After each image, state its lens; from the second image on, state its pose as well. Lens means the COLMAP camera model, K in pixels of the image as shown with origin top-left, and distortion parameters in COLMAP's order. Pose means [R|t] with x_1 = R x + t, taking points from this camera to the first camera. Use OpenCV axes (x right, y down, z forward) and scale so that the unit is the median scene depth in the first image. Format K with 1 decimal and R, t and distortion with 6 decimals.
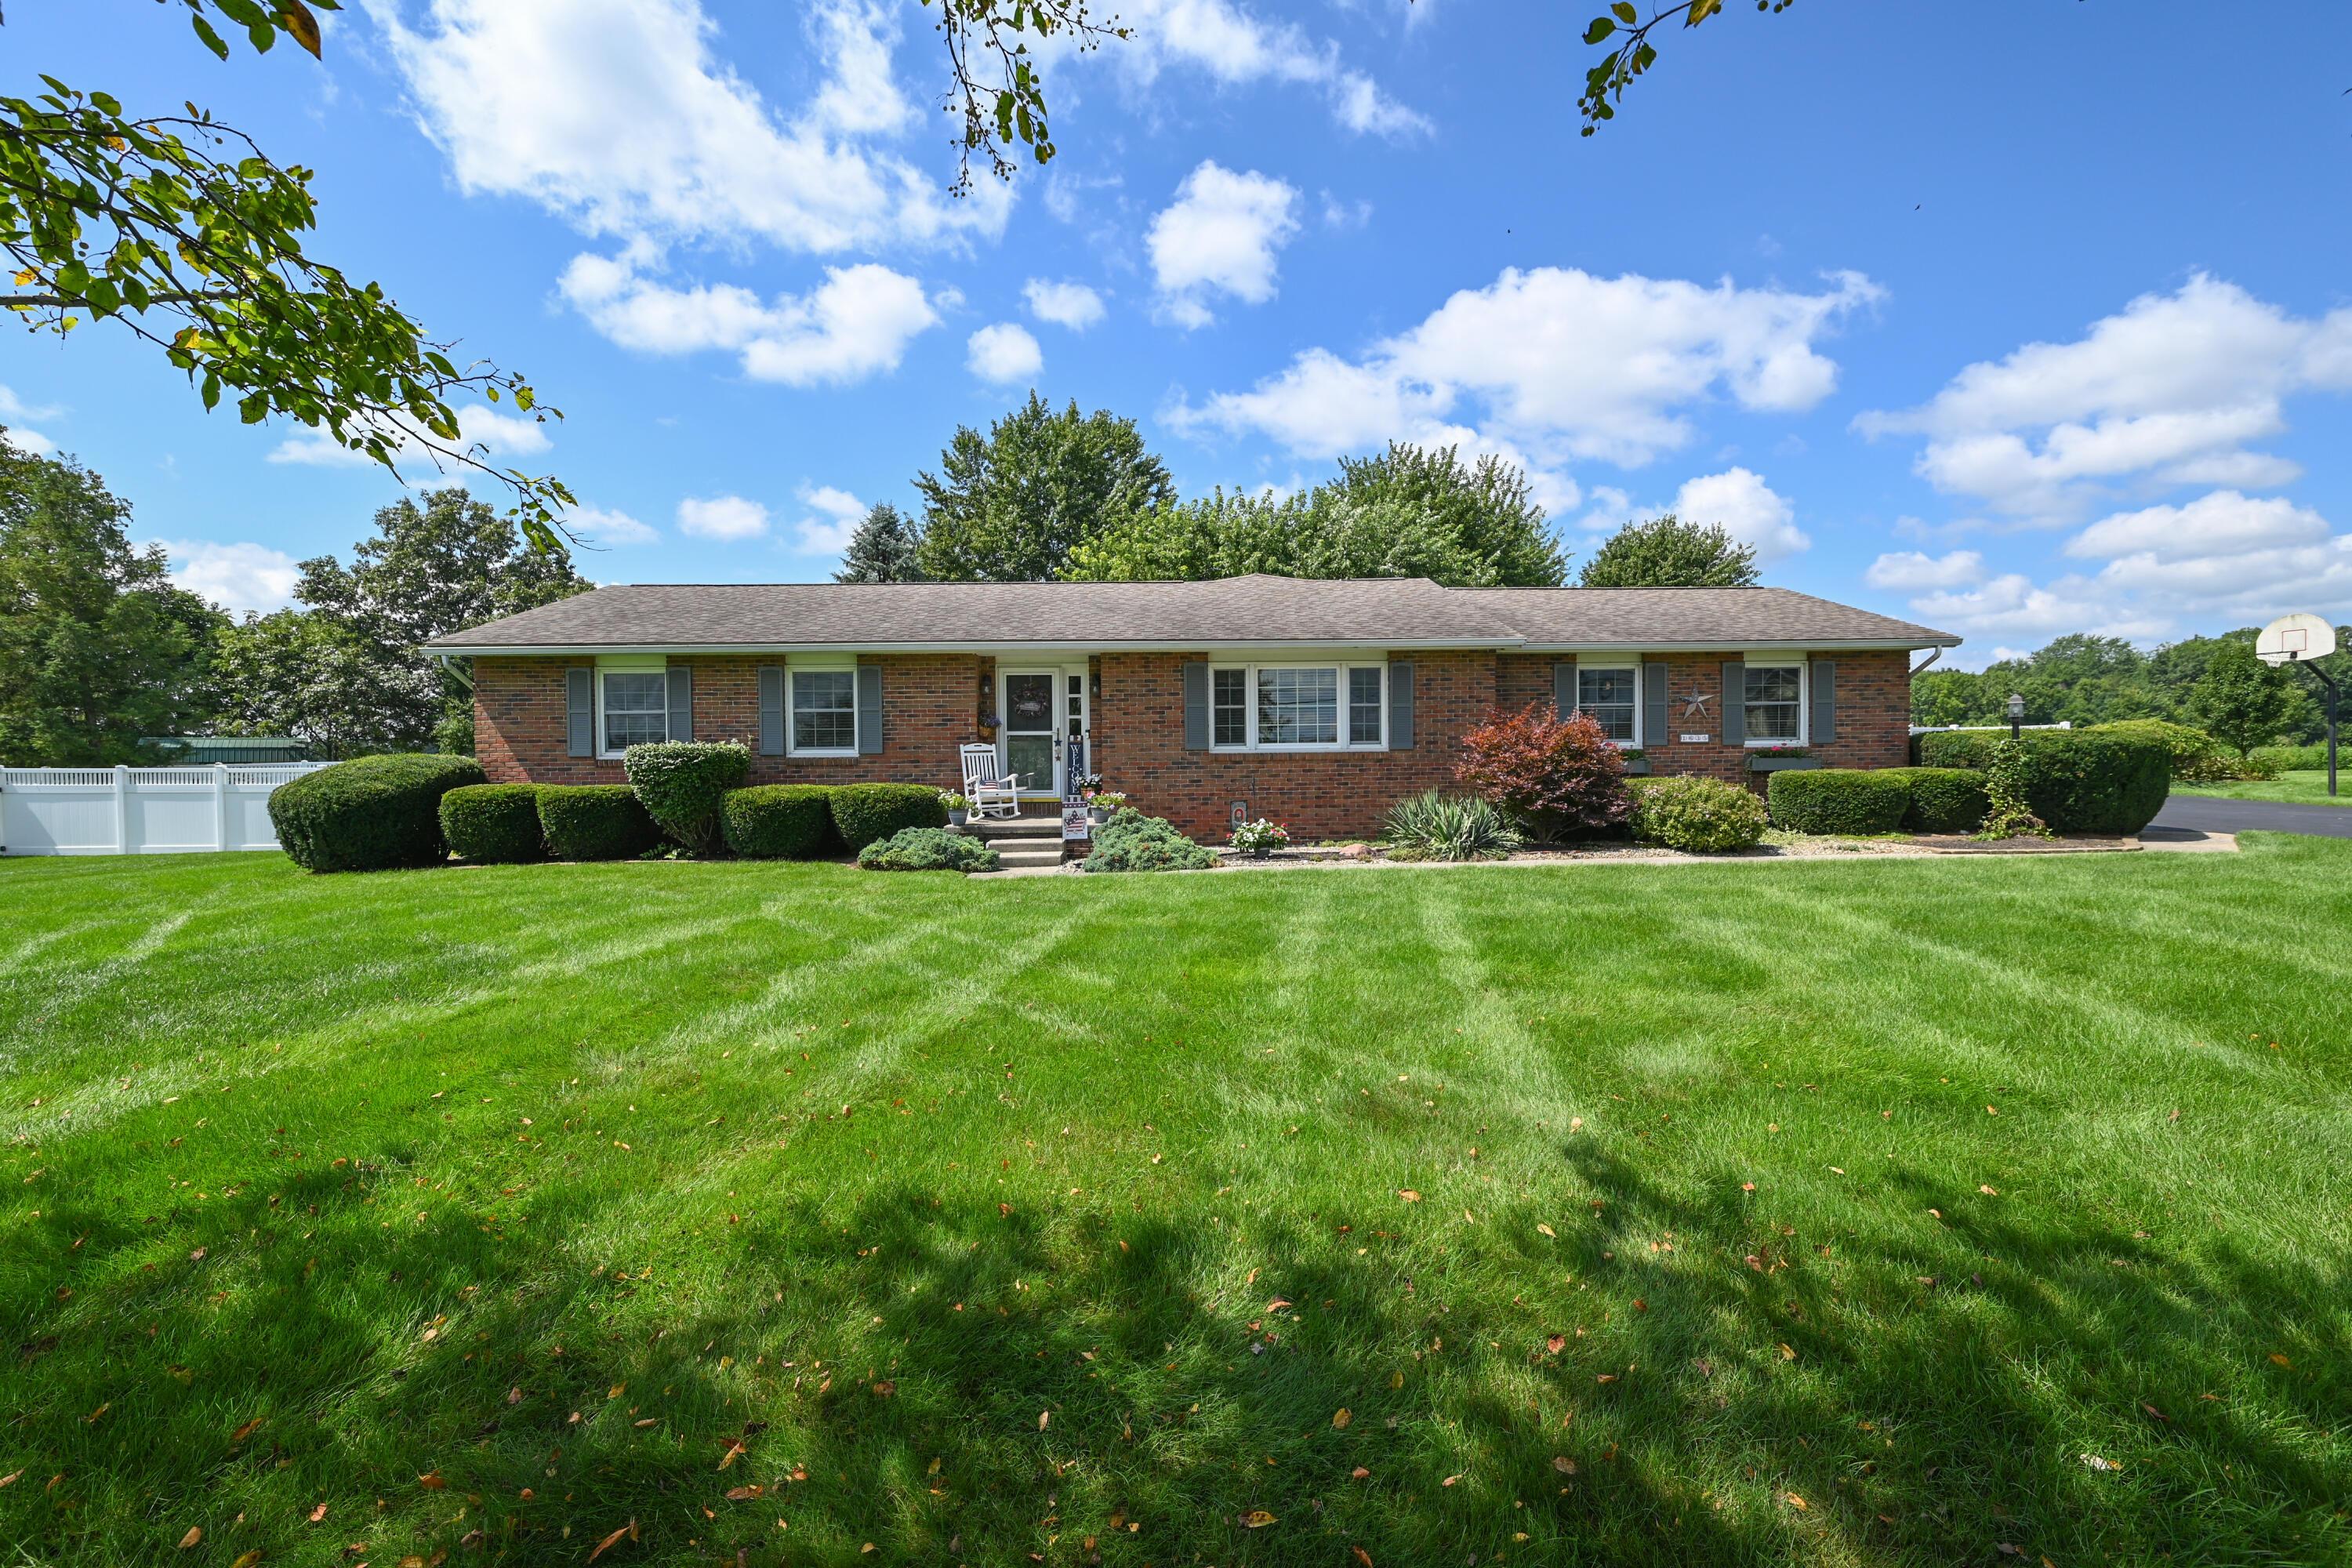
lens RADIAL K [[1000.3, 0, 1165.5], [0, 1000.3, 764.9], [0, 0, 1]] dist [0.005326, 0.000106]
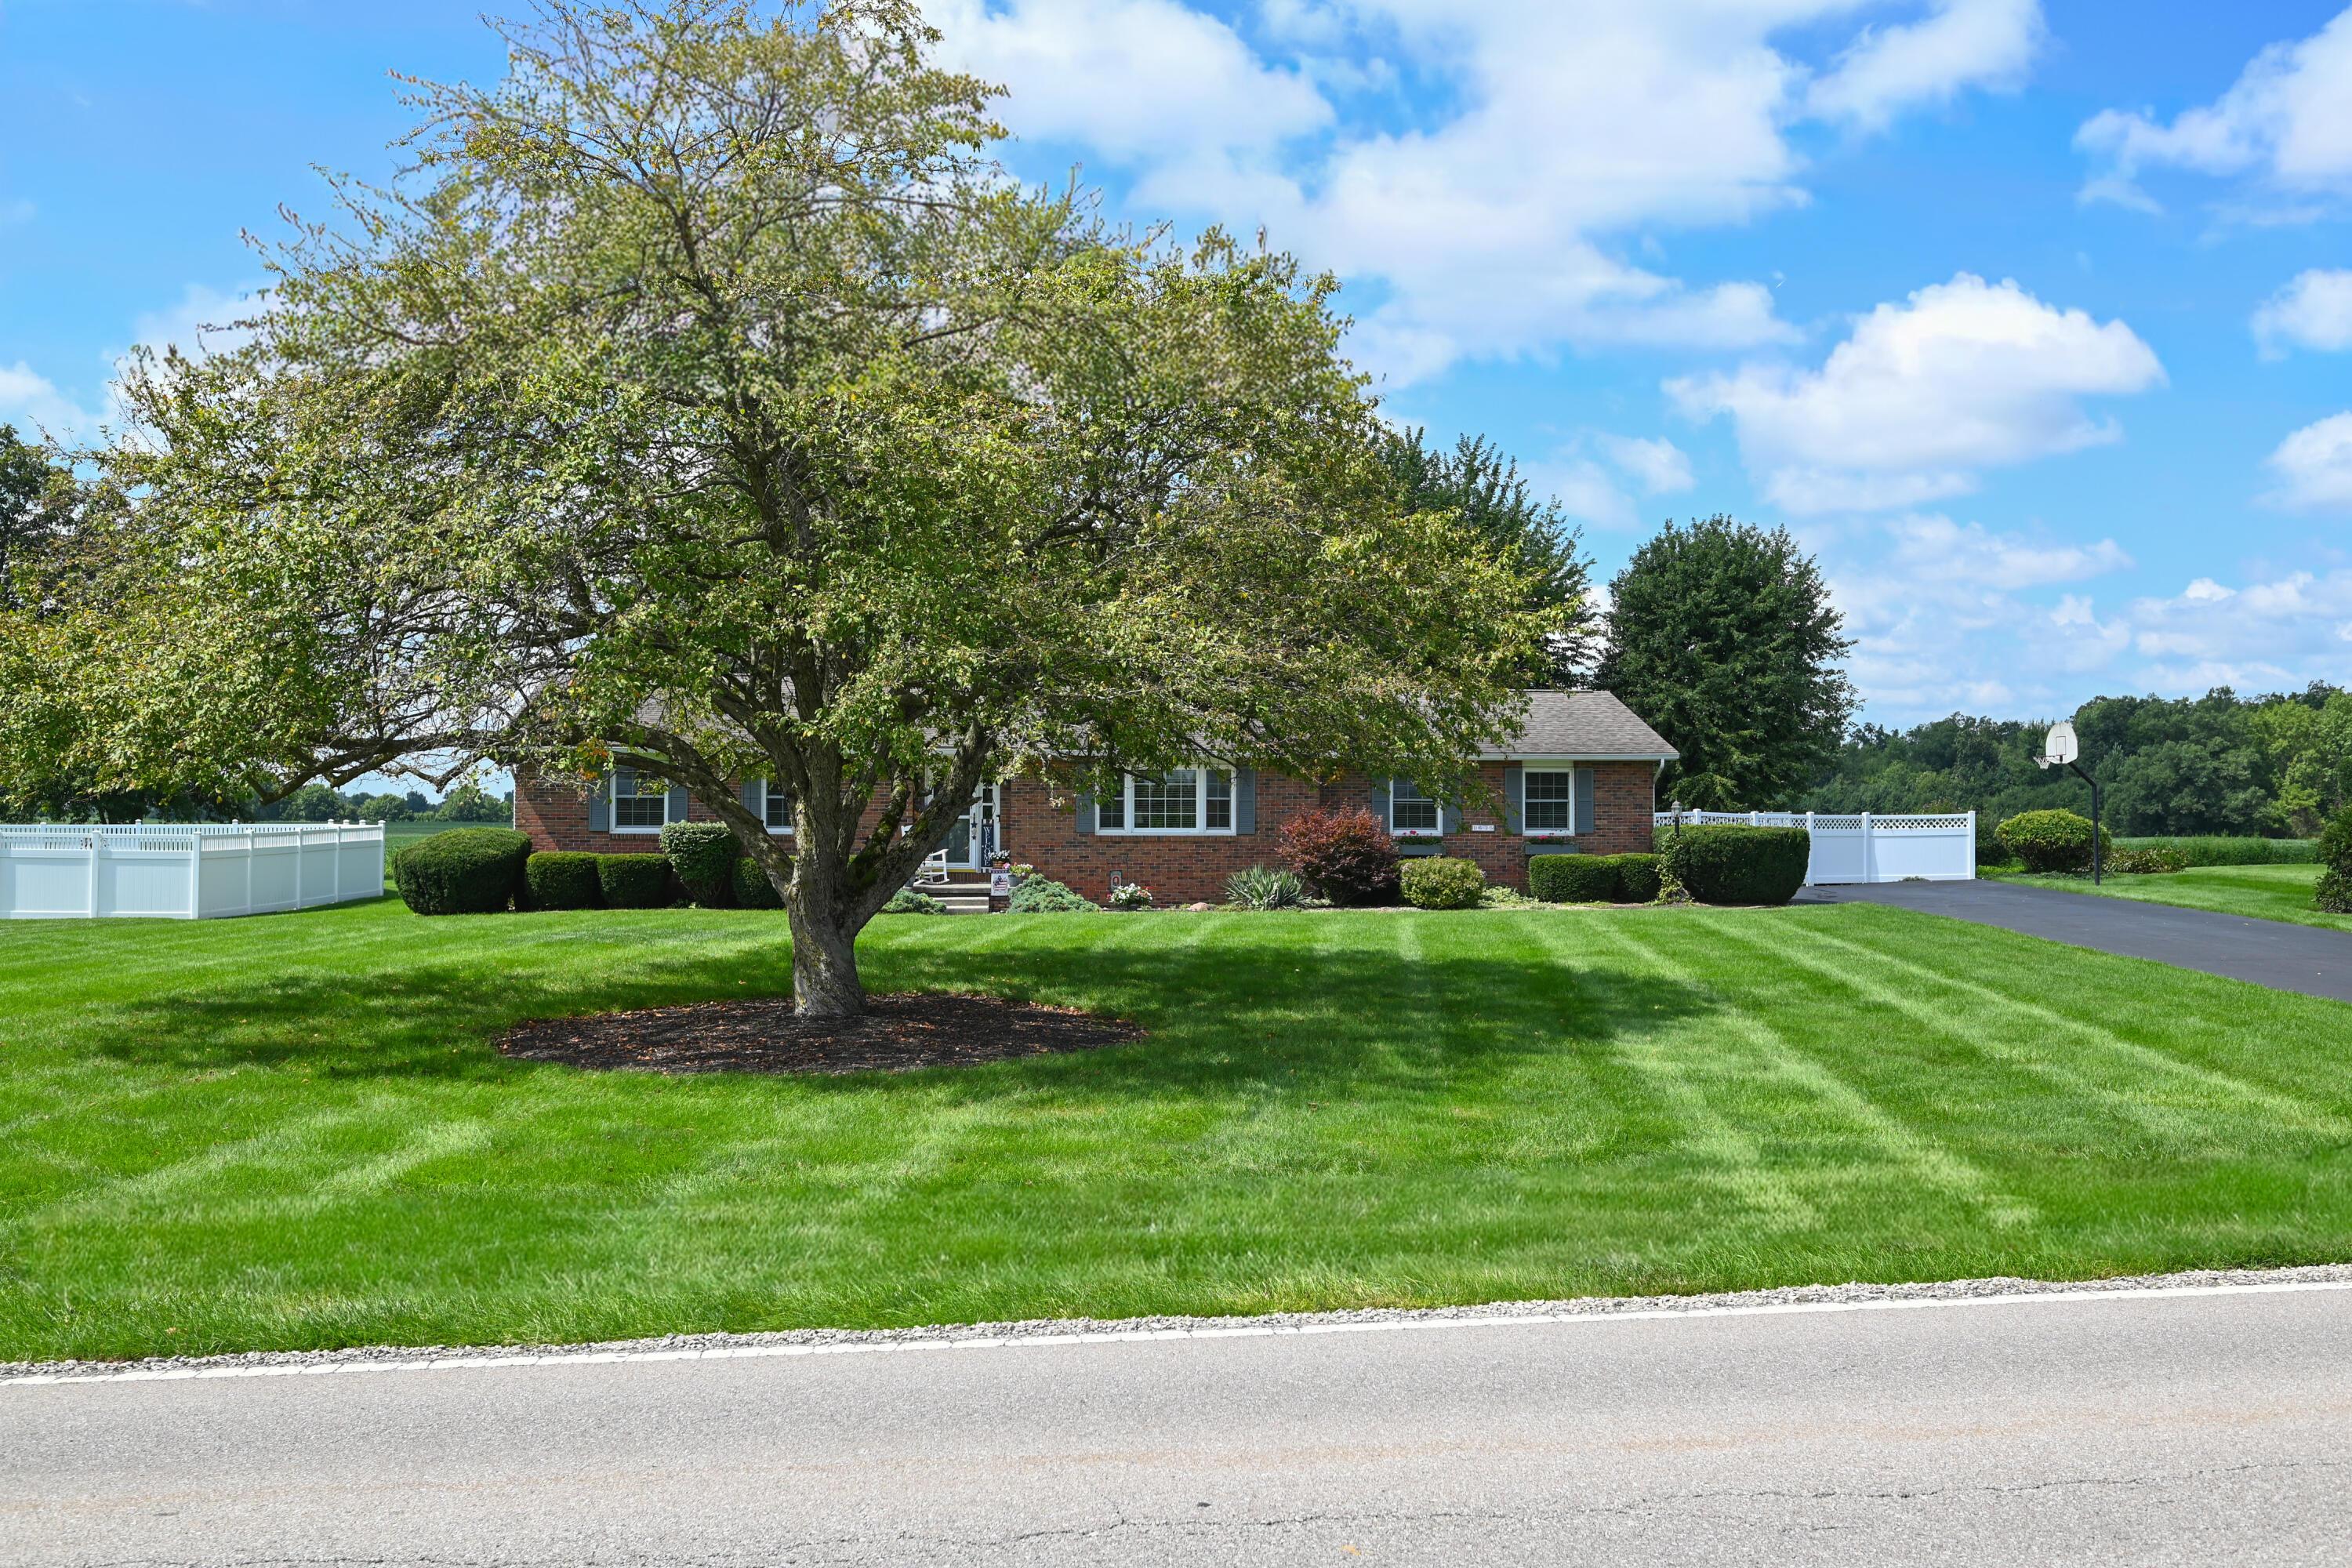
lens RADIAL K [[2084.3, 0, 1179.6], [0, 2084.3, 786.1], [0, 0, 1]] dist [-0.000079, -0.015086]
pose [[0.996232, 0.015823, 0.085268, -0.076763], [-0.013461, 0.999512, -0.028200, -0.000679], [-0.085673, 0.026946, 0.995959, -1.663647]]
